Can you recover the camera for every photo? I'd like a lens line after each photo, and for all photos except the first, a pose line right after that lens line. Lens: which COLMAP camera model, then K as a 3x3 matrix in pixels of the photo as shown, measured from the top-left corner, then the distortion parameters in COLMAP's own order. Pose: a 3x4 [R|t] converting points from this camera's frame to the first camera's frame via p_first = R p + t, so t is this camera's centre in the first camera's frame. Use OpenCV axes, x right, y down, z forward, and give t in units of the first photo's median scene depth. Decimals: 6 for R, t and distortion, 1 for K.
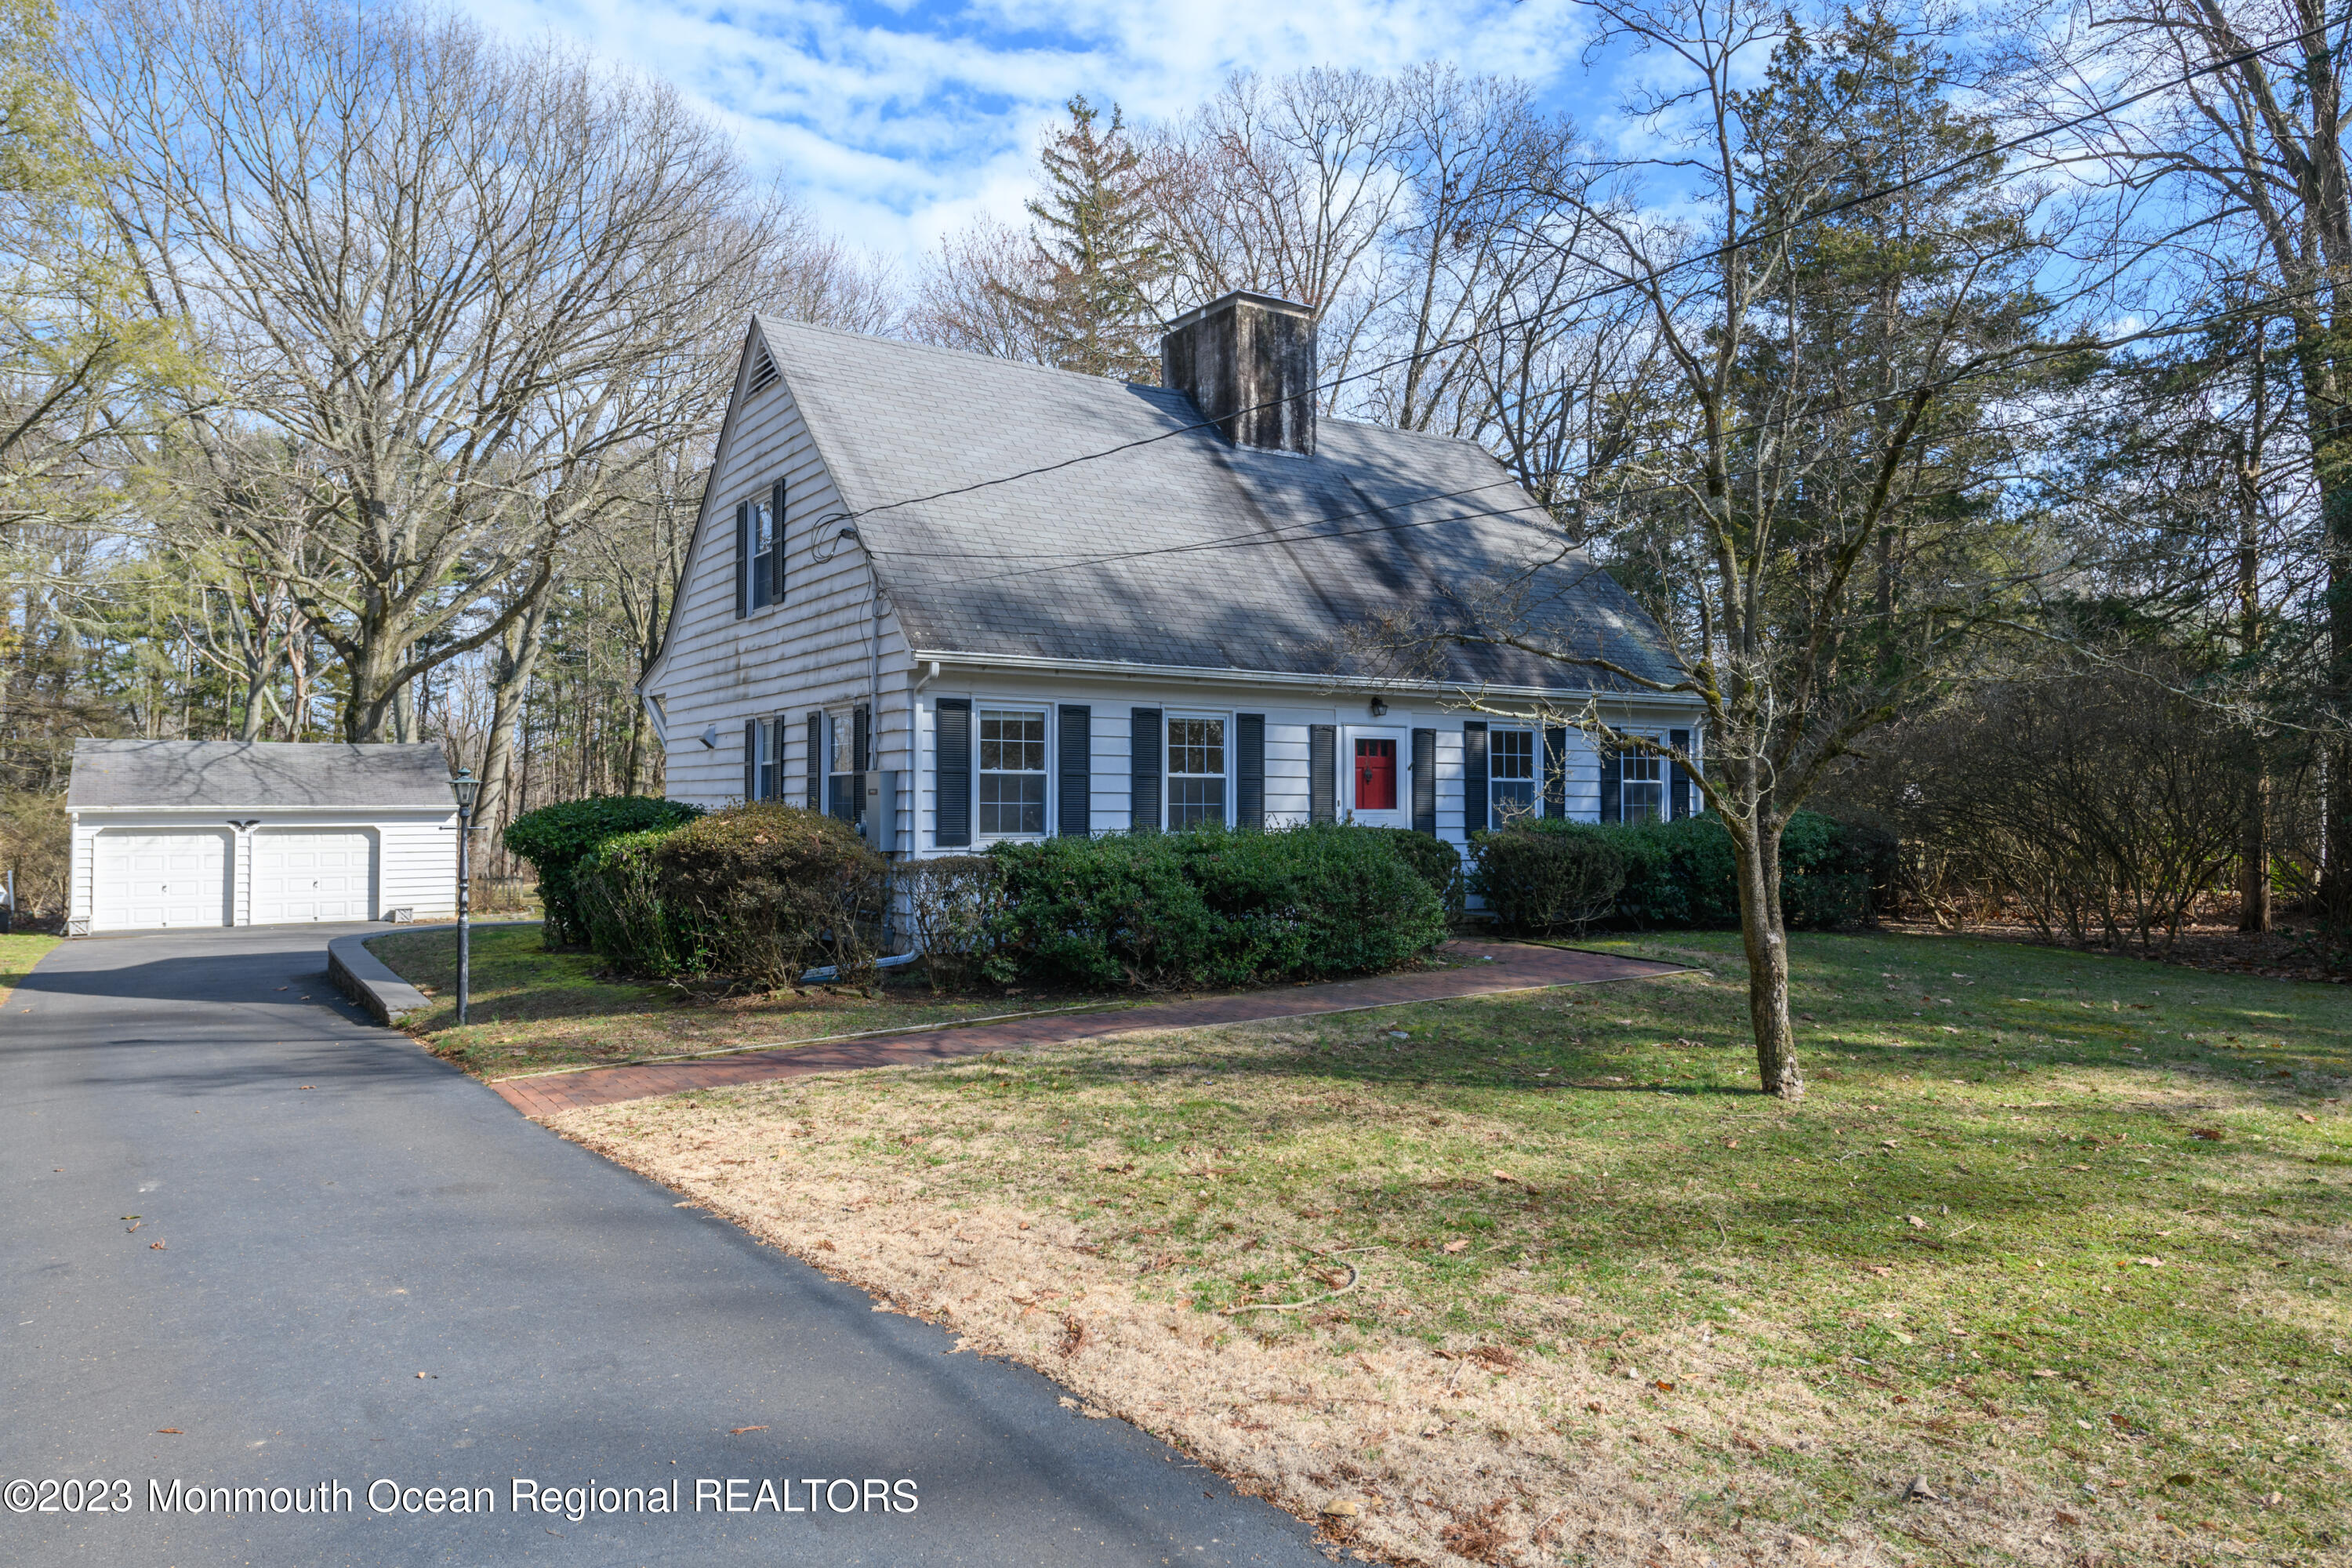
lens RADIAL K [[1532.5, 0, 1172.8], [0, 1532.5, 768.8], [0, 0, 1]] dist [0.021622, -0.004190]
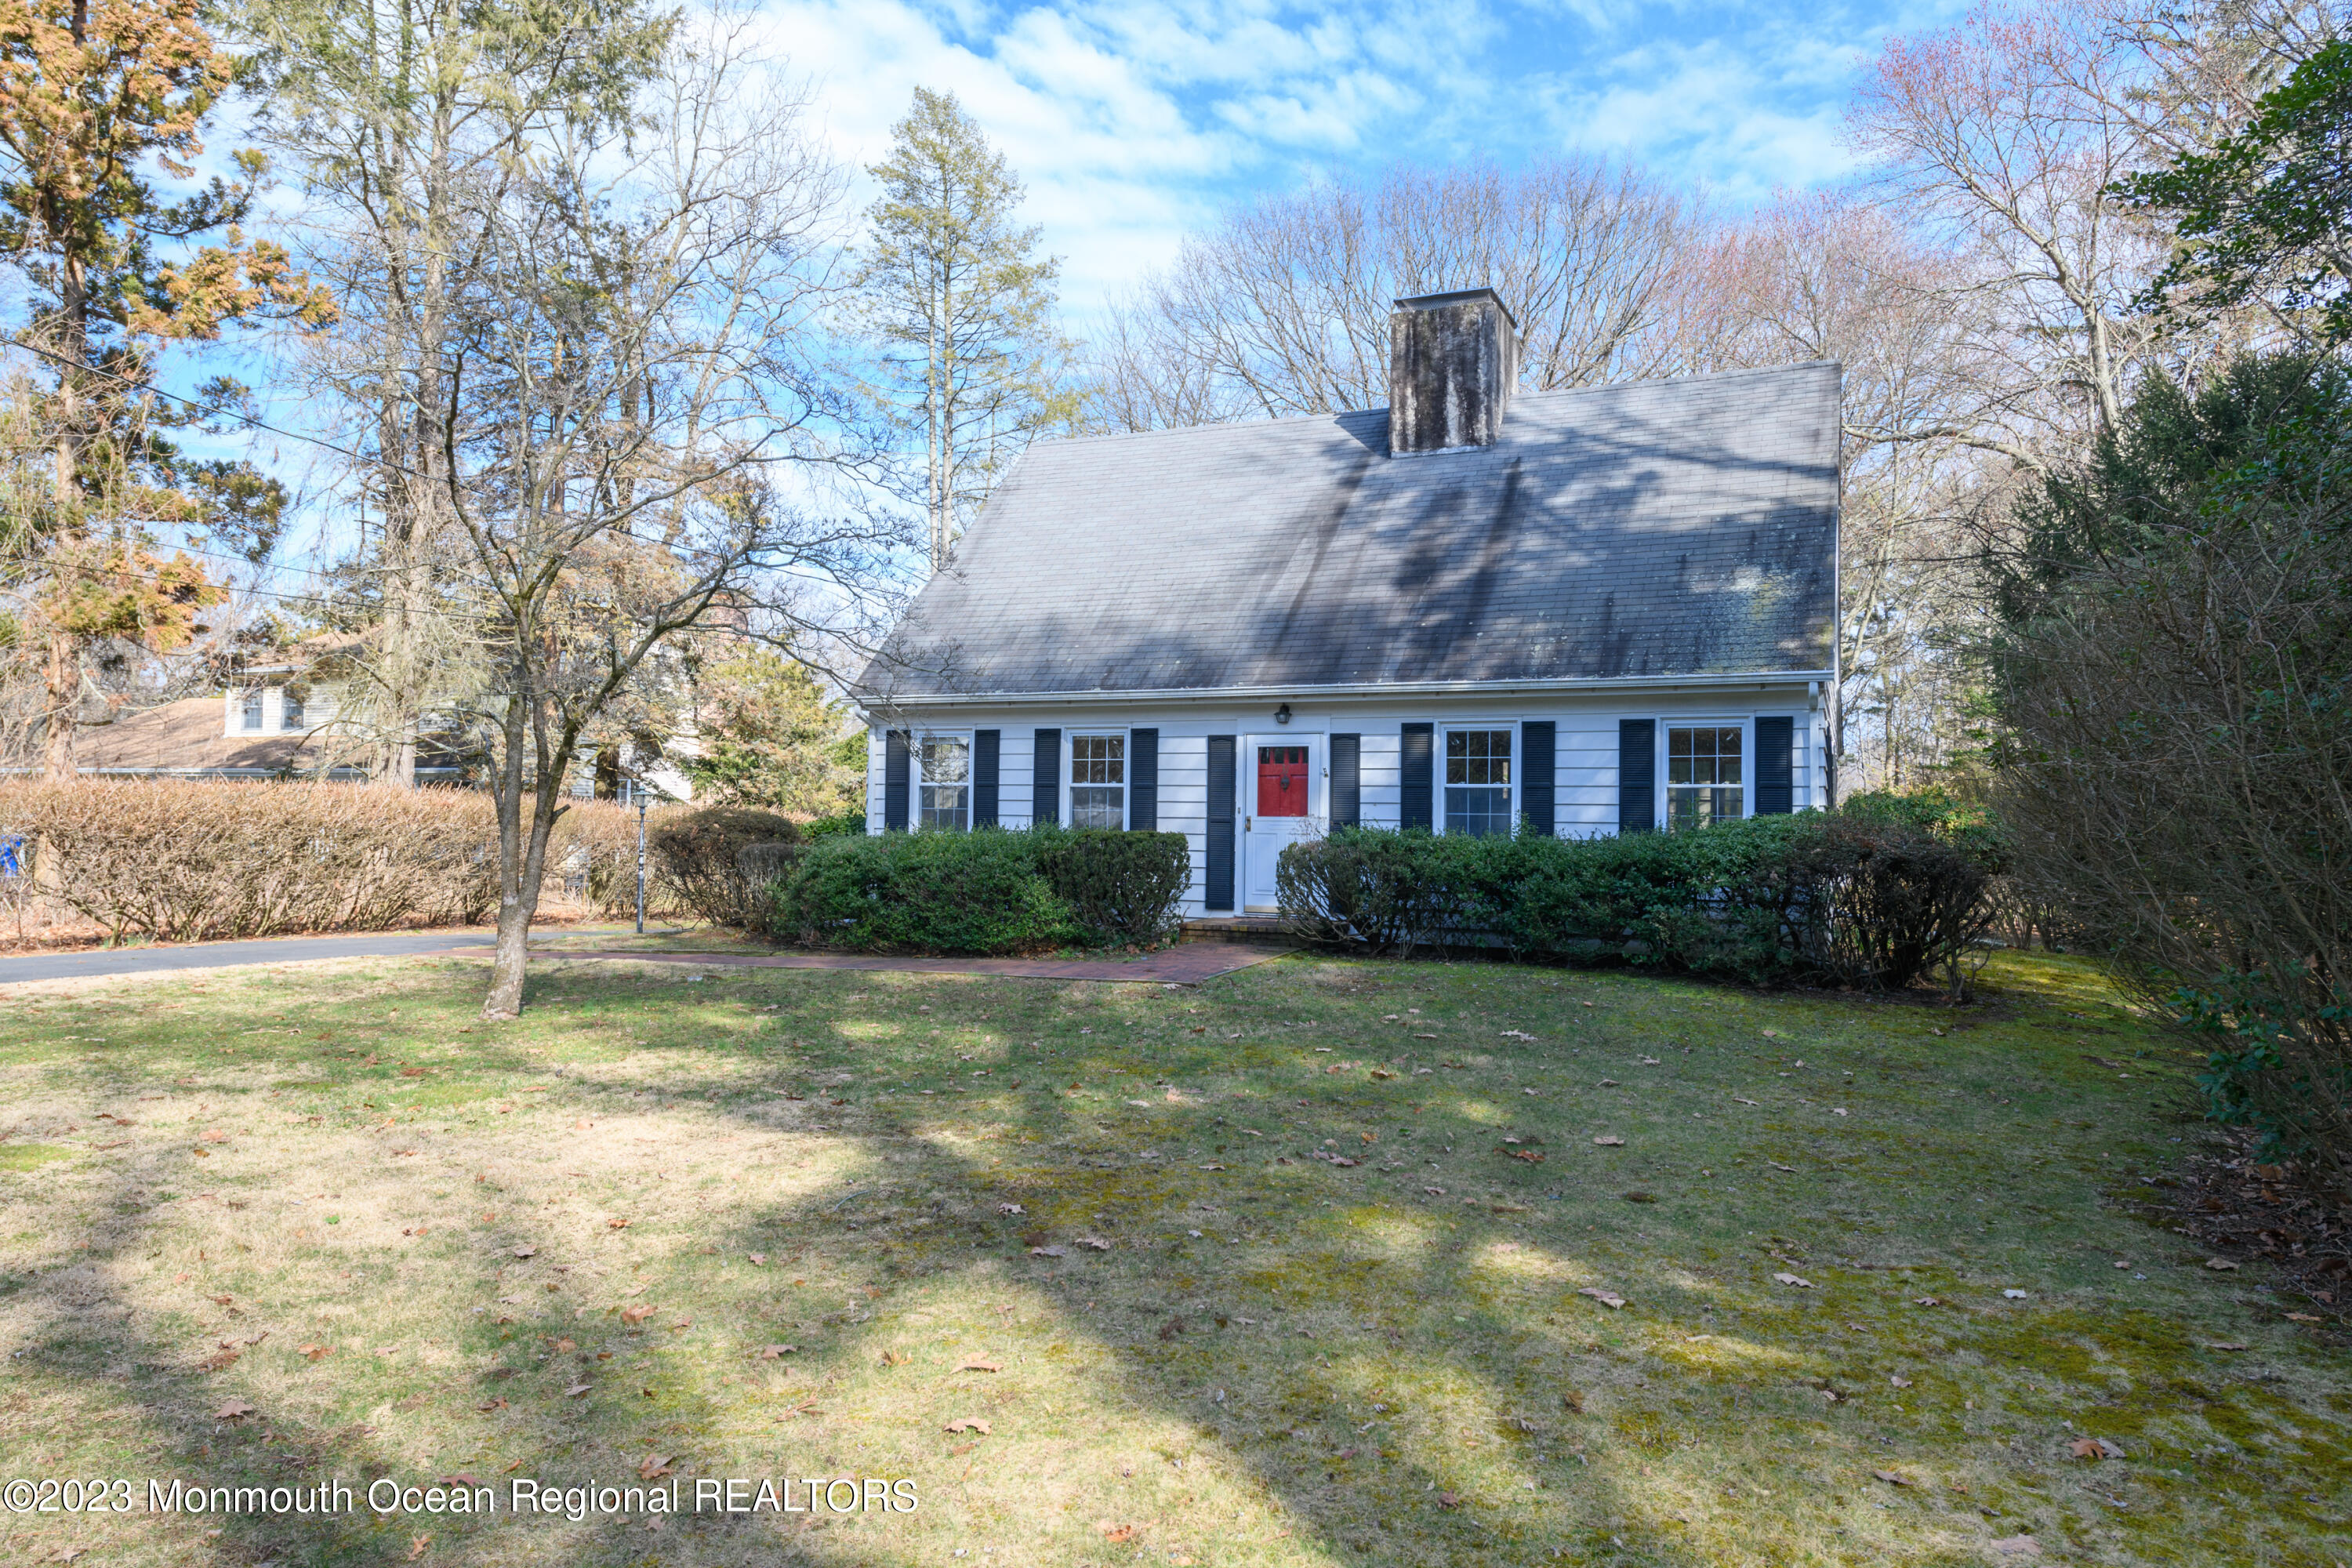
lens RADIAL K [[1532.5, 0, 1175.0], [0, 1532.5, 805.4], [0, 0, 1]] dist [0.021622, -0.004190]
pose [[0.560045, -0.002655, -0.828458, 0.938215], [0.008455, 0.999961, 0.002510, 0.016208], [0.828419, -0.008410, 0.560046, 0.381449]]
